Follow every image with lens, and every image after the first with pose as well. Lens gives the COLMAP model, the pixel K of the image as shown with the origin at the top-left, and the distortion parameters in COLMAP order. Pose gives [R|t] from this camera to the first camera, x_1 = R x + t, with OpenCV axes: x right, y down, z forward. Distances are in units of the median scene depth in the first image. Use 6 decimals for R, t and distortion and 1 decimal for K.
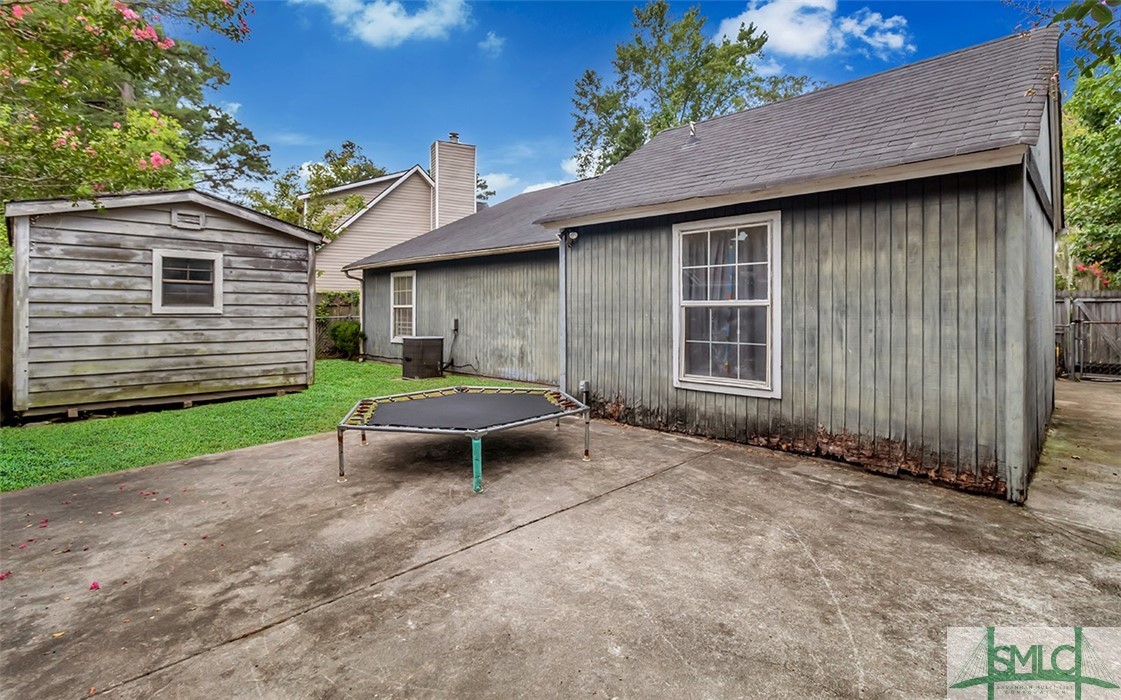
lens RADIAL K [[541.4, 0, 565.8], [0, 541.4, 309.4], [0, 0, 1]] dist [0.001531, 0.000381]
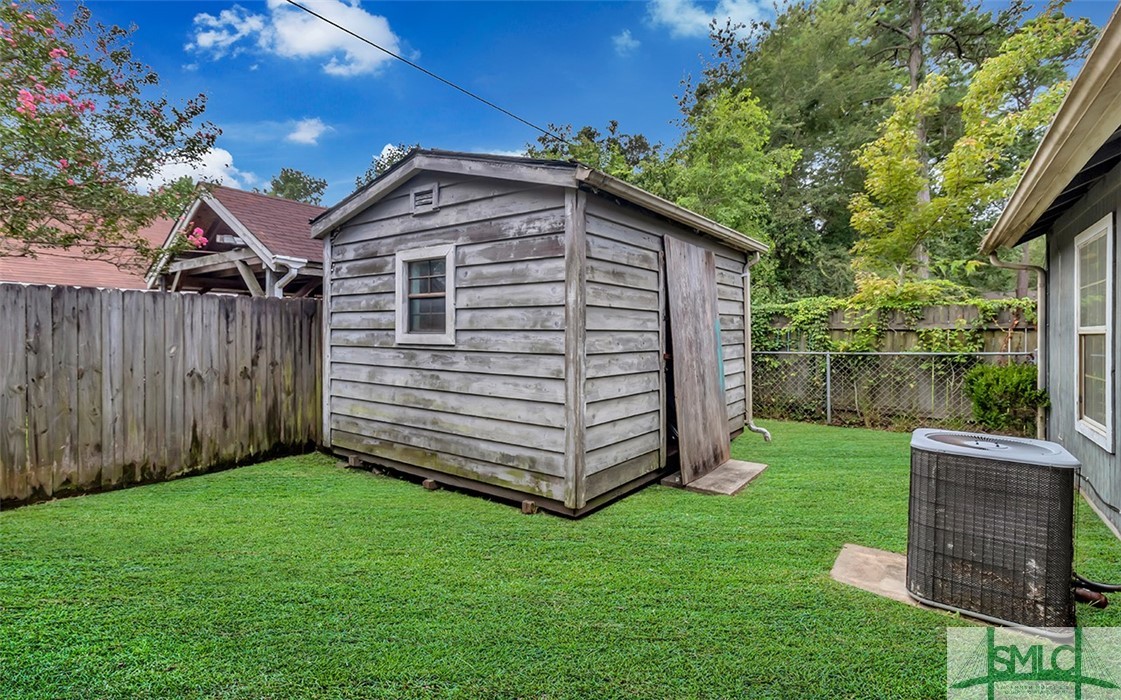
lens RADIAL K [[523.6, 0, 566.2], [0, 523.6, 332.2], [0, 0, 1]] dist [0.001356, 0.000282]
pose [[0.146860, -0.003881, -0.989150, -0.049785], [-0.001374, 0.999991, -0.004128, -0.004270], [0.989156, 0.001965, 0.146853, 1.054844]]
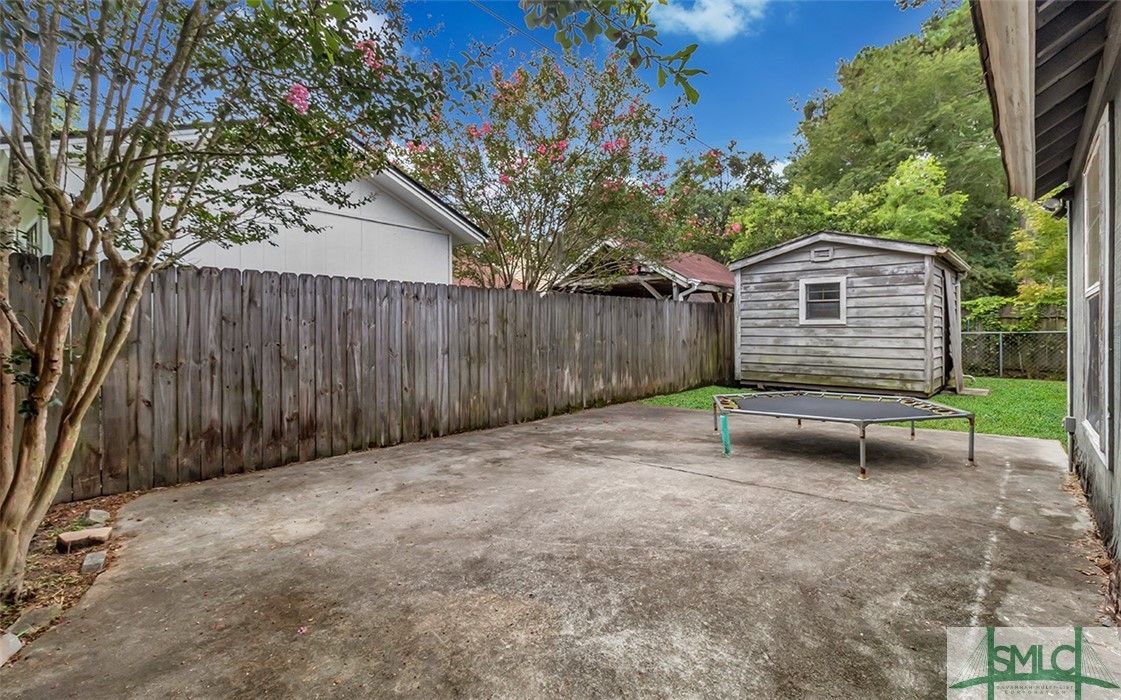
lens RADIAL K [[523.6, 0, 566.2], [0, 523.6, 332.2], [0, 0, 1]] dist [0.001356, 0.000282]
pose [[0.049758, 0.002419, -0.998758, 0.554961], [0.004545, 0.999986, 0.002649, 0.019978], [0.998751, -0.004671, 0.049746, 0.297036]]
